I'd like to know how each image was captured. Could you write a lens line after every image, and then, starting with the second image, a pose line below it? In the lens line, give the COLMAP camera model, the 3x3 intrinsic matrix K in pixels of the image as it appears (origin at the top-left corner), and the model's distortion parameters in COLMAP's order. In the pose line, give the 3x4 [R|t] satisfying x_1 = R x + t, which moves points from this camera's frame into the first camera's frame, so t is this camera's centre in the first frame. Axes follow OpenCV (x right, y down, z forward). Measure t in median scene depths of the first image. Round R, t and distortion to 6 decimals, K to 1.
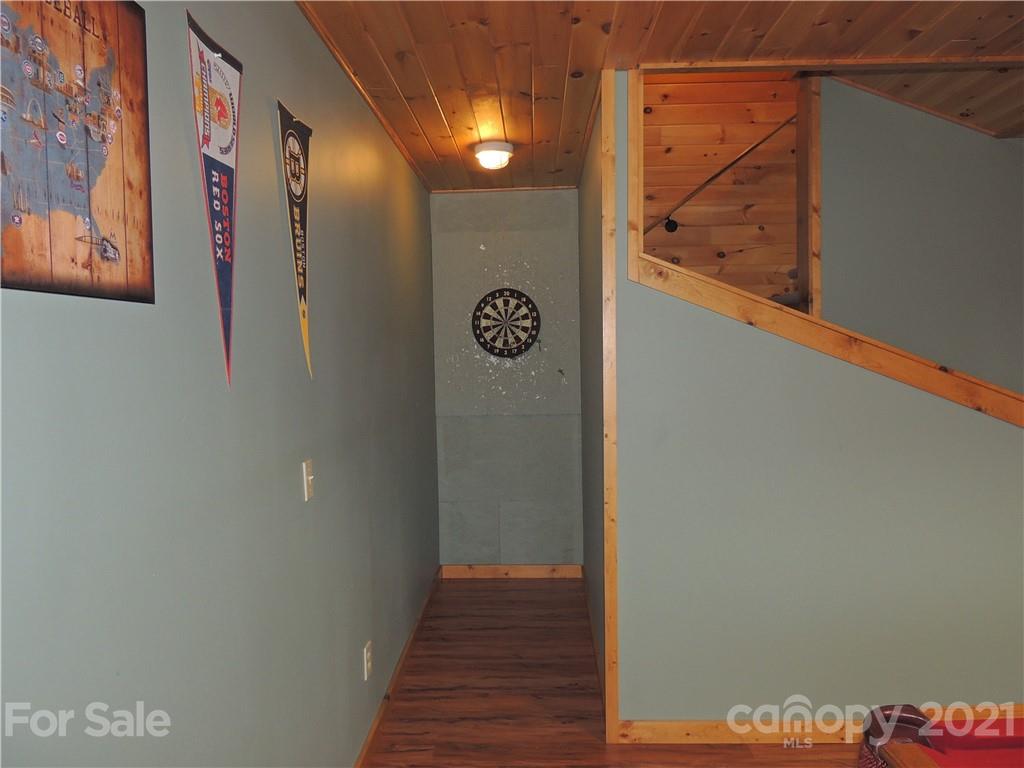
lens RADIAL K [[733.0, 0, 512.7], [0, 733.0, 382.6], [0, 0, 1]] dist [-0.010577, -0.002956]
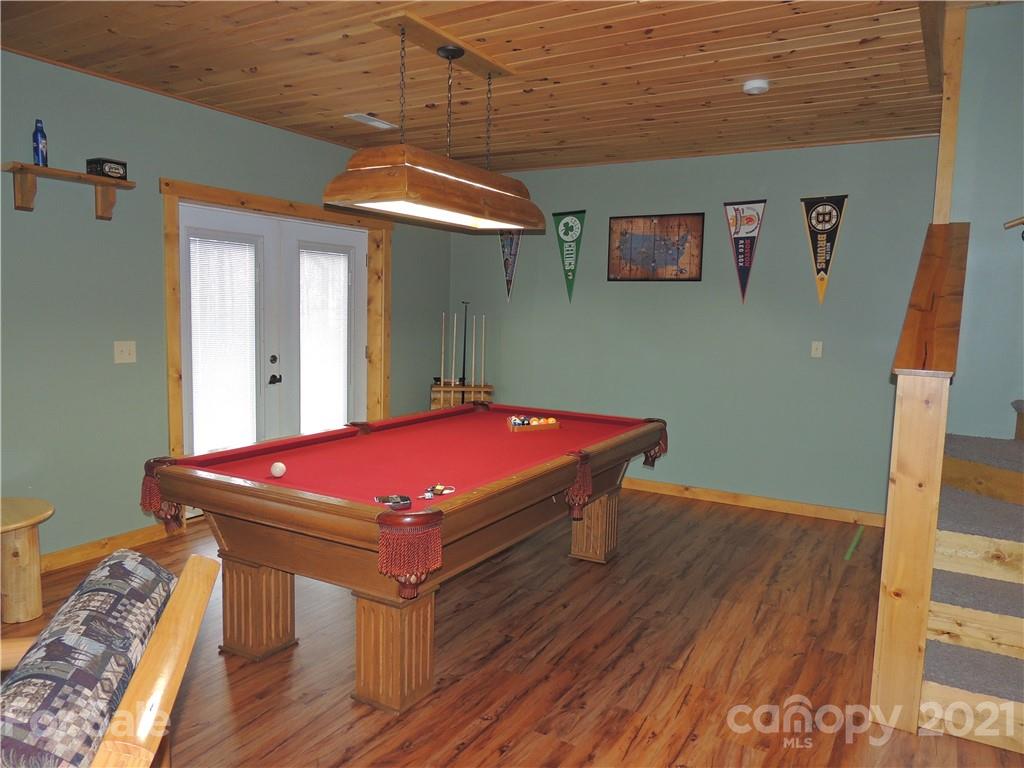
lens RADIAL K [[733.0, 0, 511.8], [0, 733.0, 382.8], [0, 0, 1]] dist [-0.010577, -0.002956]
pose [[-0.487104, 0.101160, -0.867465, 4.271440], [-0.055601, 0.987662, 0.146398, -0.099160], [0.871572, 0.119543, -0.475470, 2.401124]]
